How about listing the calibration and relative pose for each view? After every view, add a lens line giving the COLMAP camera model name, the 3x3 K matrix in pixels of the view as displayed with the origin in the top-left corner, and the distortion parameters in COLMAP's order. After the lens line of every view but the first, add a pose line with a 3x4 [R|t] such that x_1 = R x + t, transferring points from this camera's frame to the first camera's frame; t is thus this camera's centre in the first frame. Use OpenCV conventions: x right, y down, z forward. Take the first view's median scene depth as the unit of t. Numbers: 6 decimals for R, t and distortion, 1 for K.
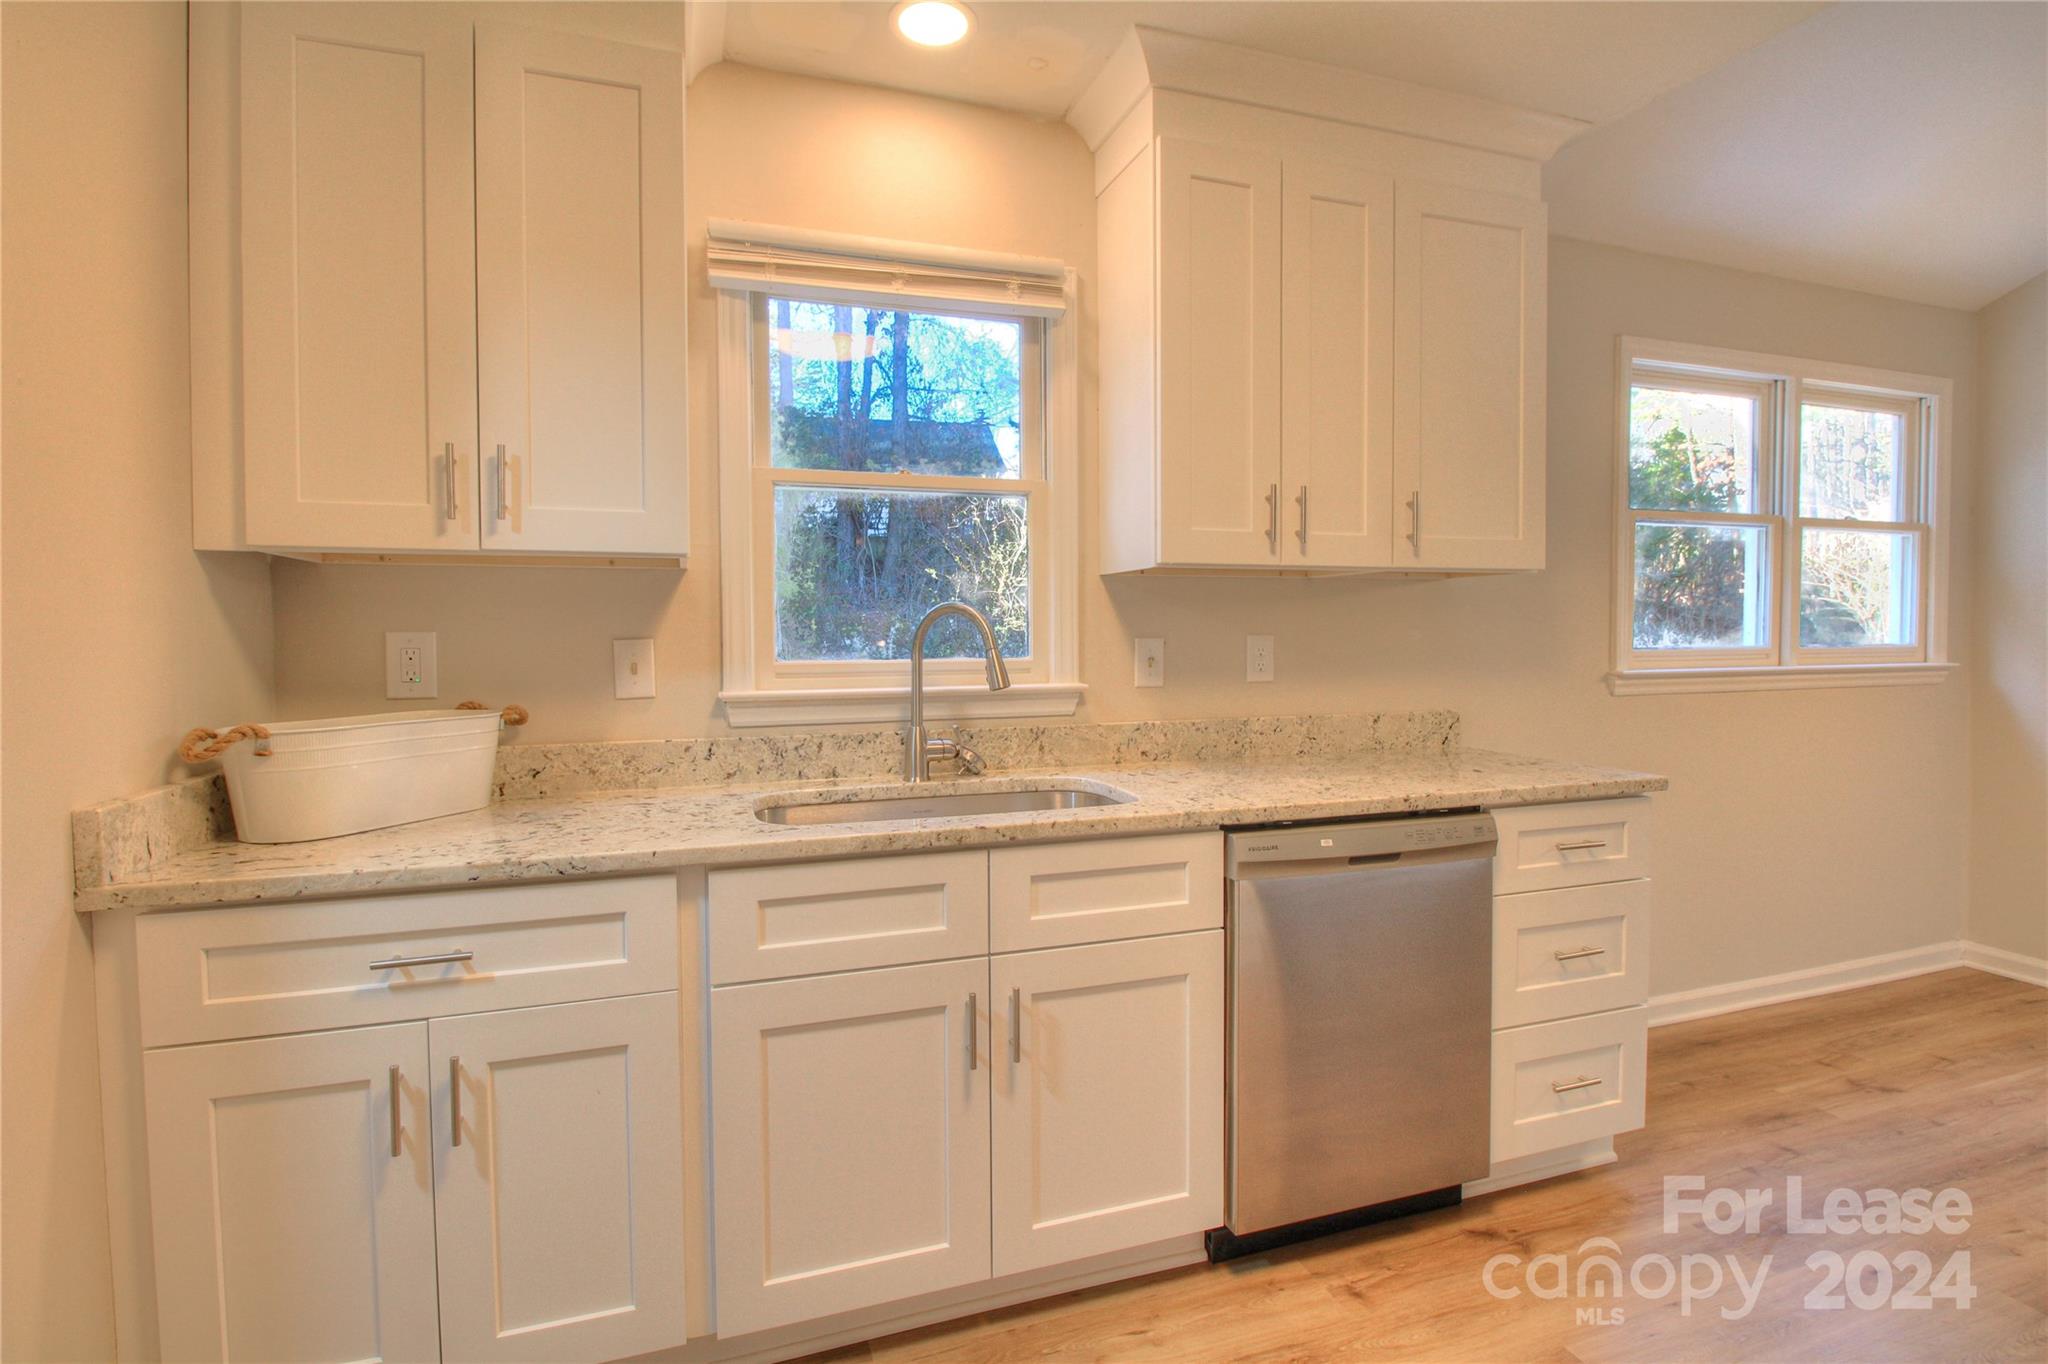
lens RADIAL K [[966.8, 0, 1039.2], [0, 966.8, 665.3], [0, 0, 1]] dist [-0.007909, -0.005606]
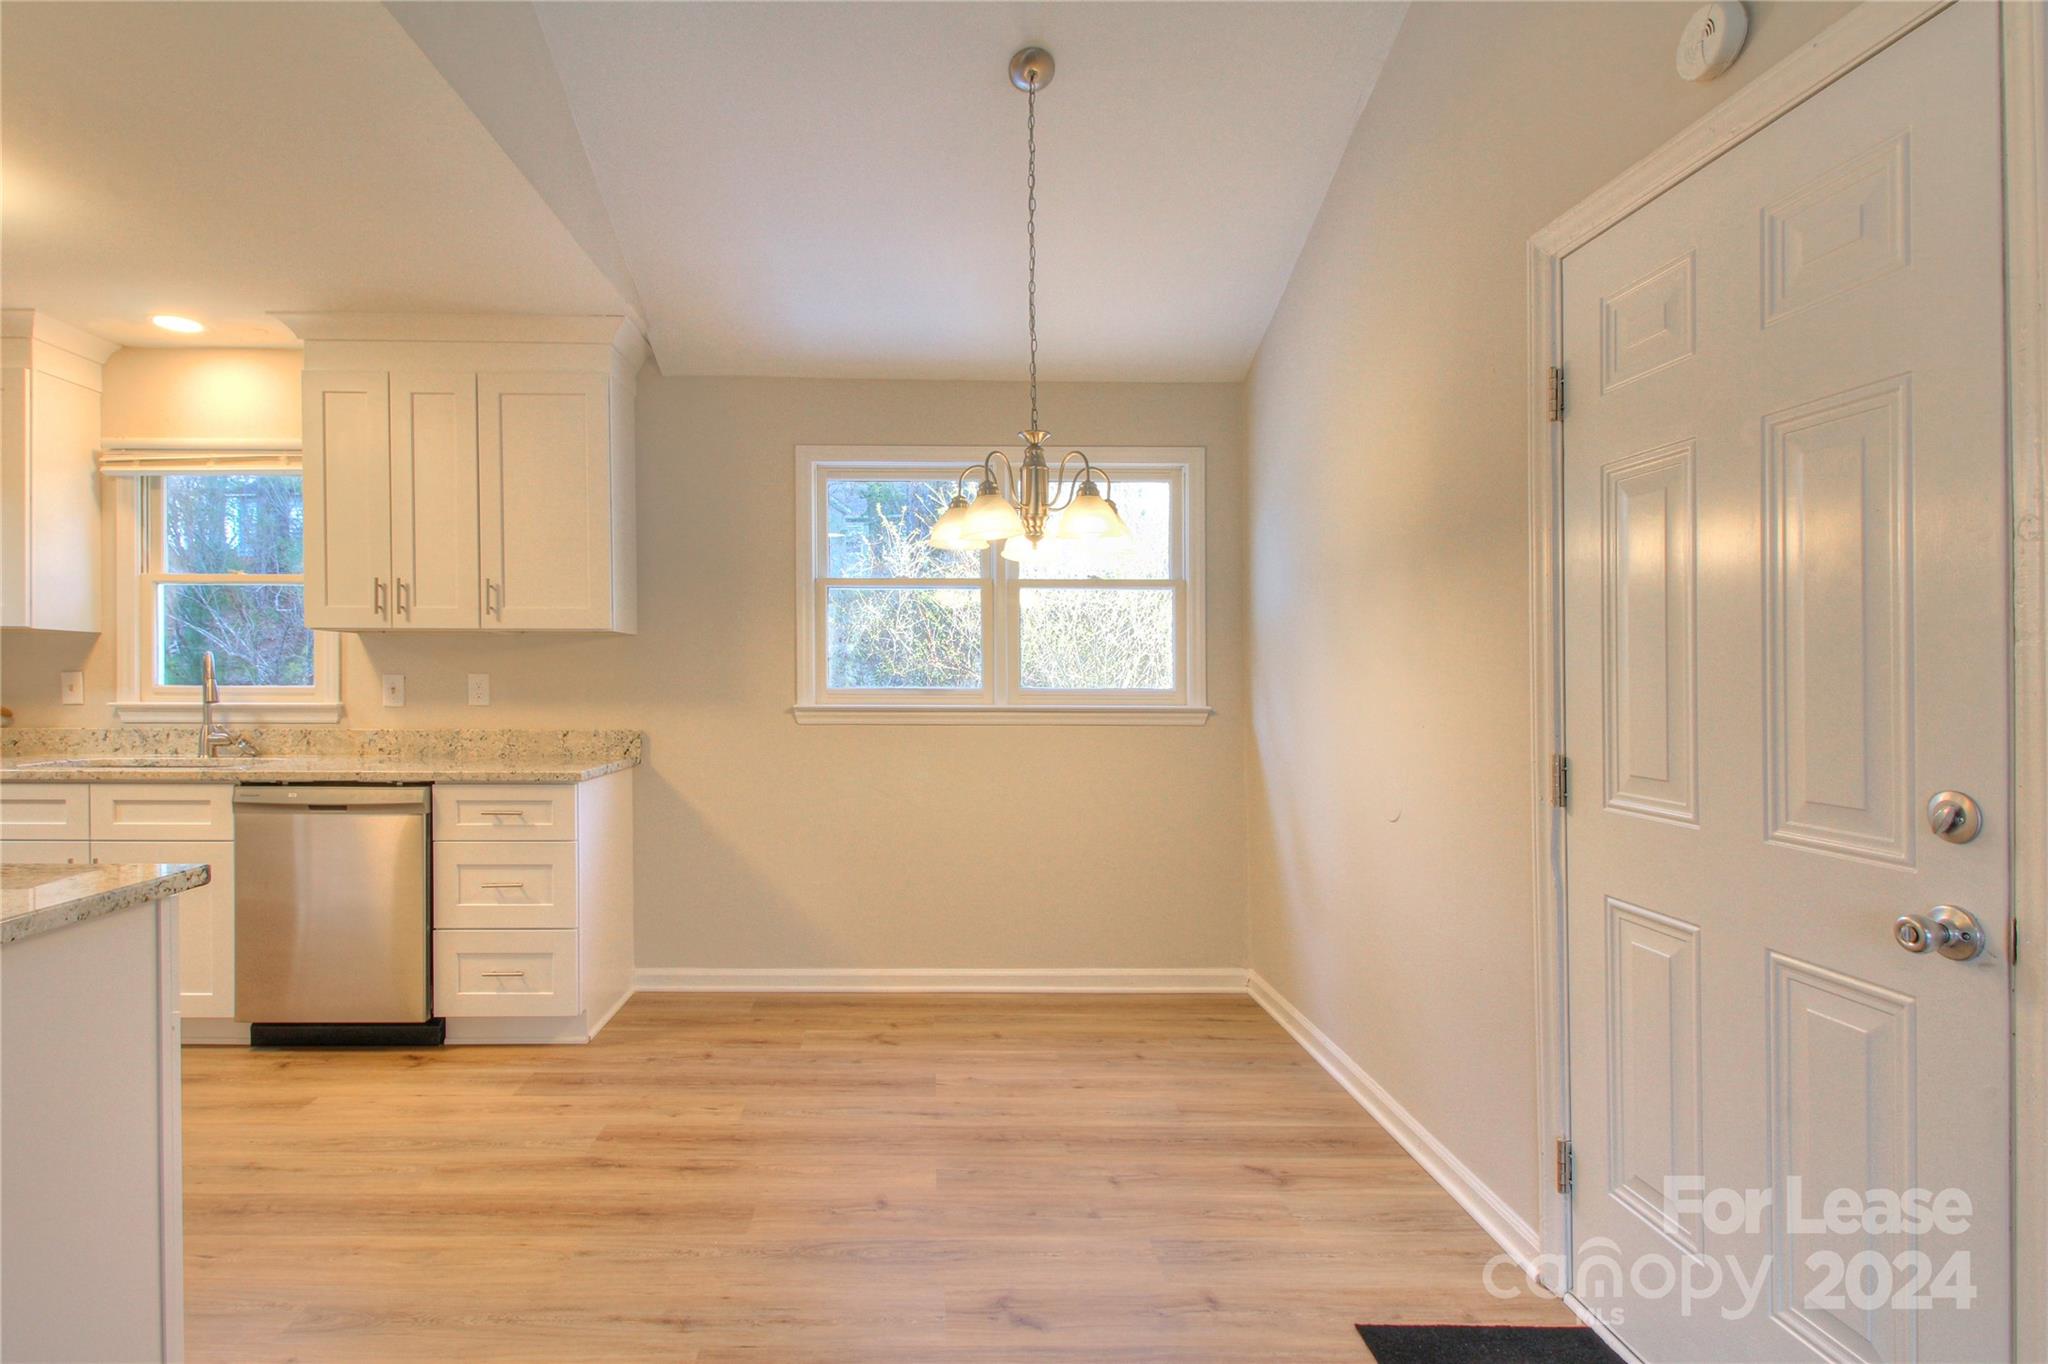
lens RADIAL K [[998.1, 0, 956.1], [0, 998.1, 681.1], [0, 0, 1]] dist [0.003759, 0.000207]
pose [[0.954651, 0.010618, -0.297537, 1.342610], [-0.019156, 0.999484, -0.025797, 0.005308], [0.297110, 0.030326, 0.954362, -0.229239]]
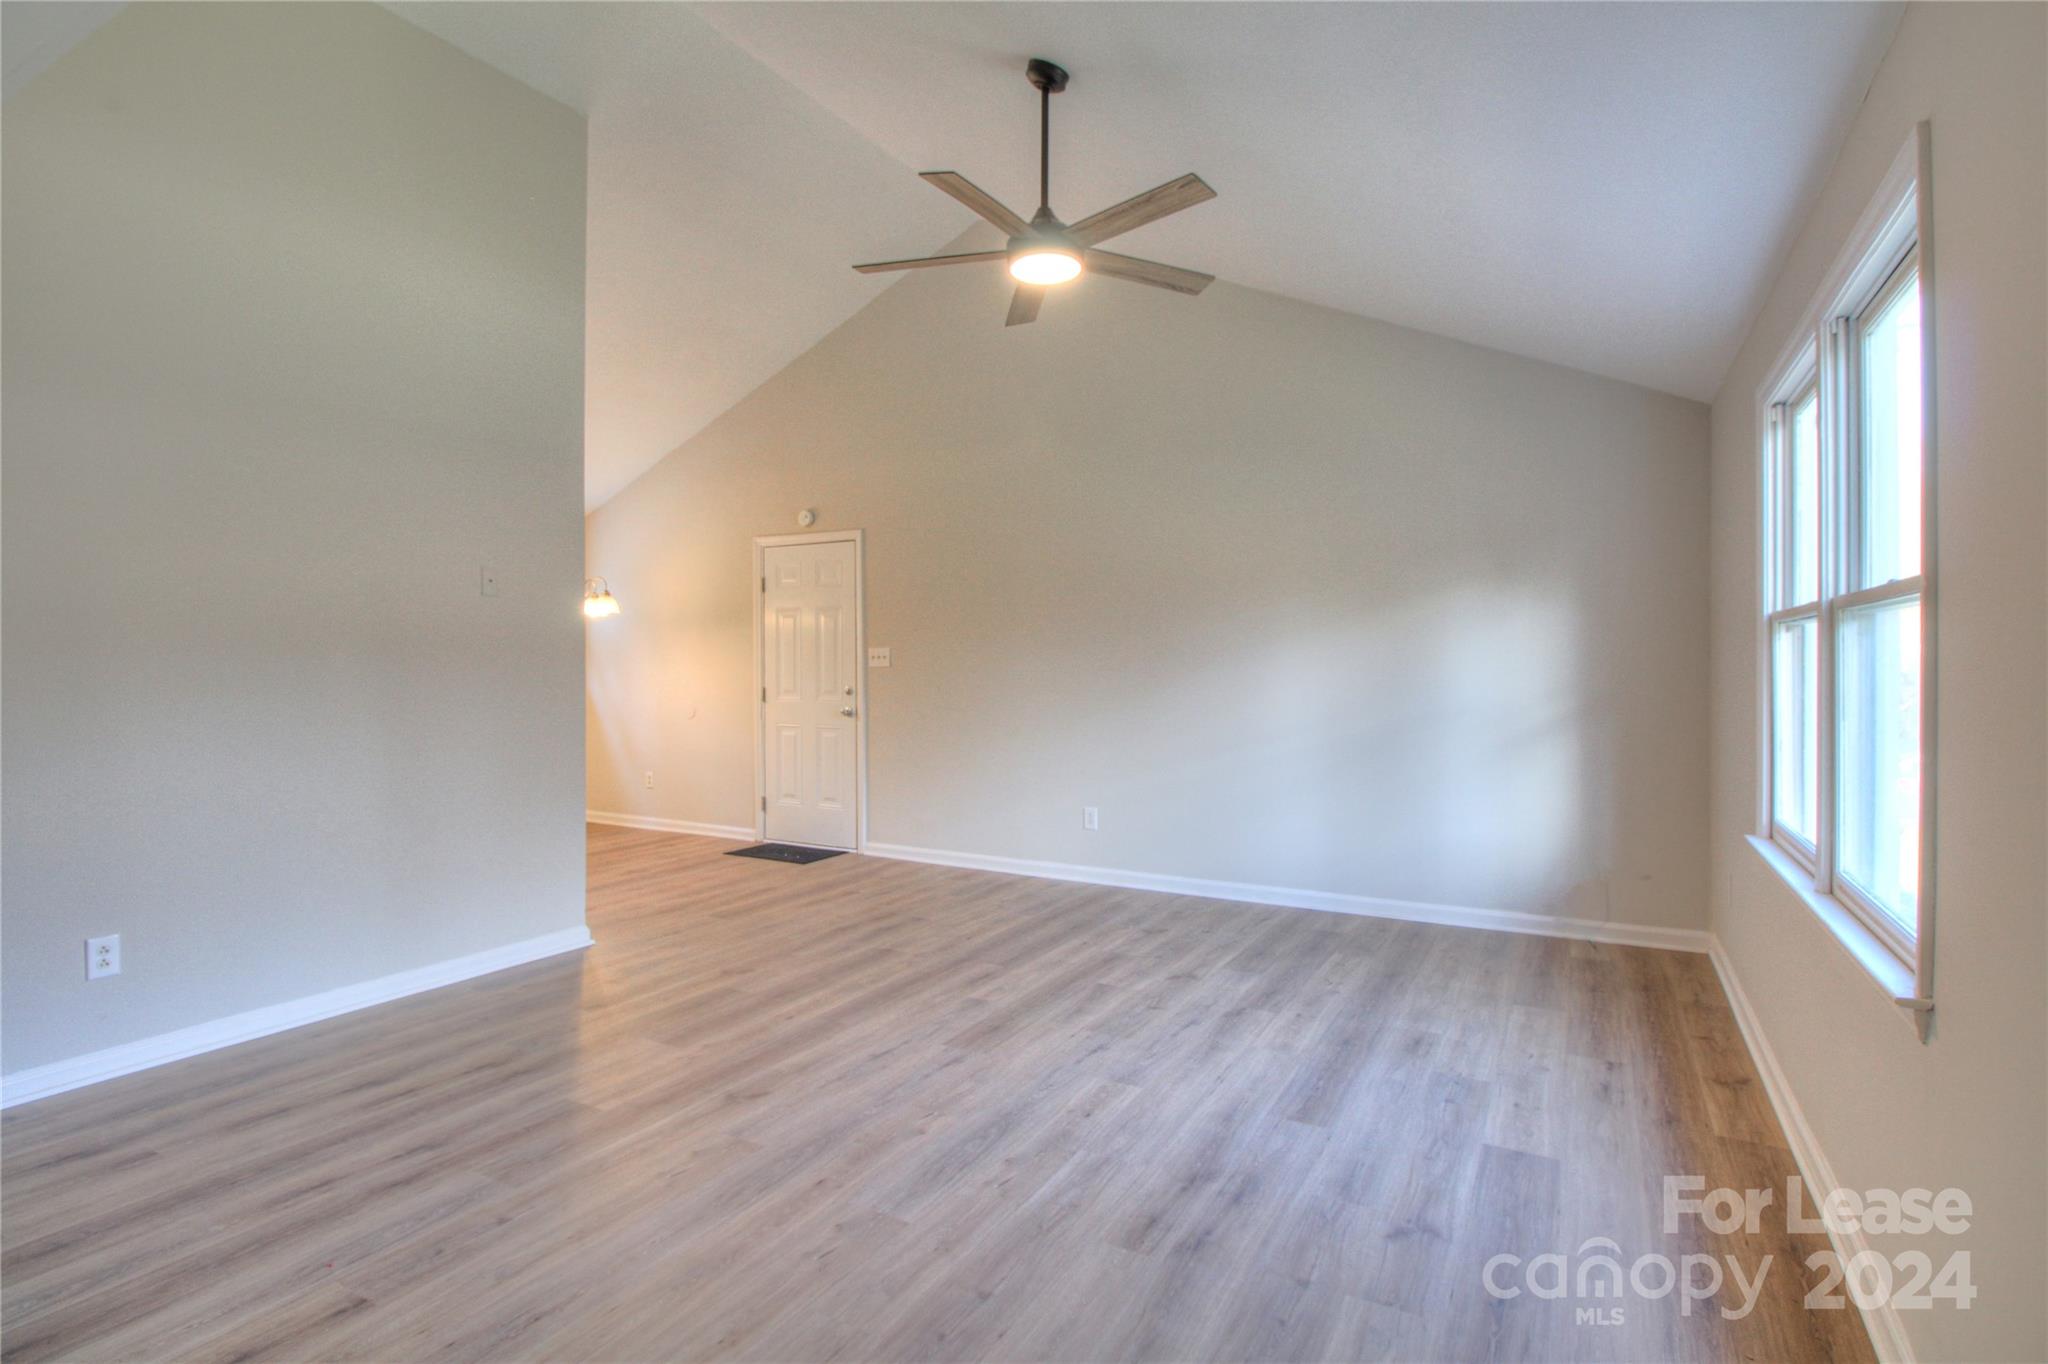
lens RADIAL K [[966.8, 0, 1033.8], [0, 966.8, 666.4], [0, 0, 1]] dist [-0.007909, -0.005606]
pose [[0.737666, 0.003545, 0.675156, 0.334059], [0.017767, 0.999538, -0.024661, 0.055394], [-0.674931, 0.030187, 0.737263, -1.777544]]
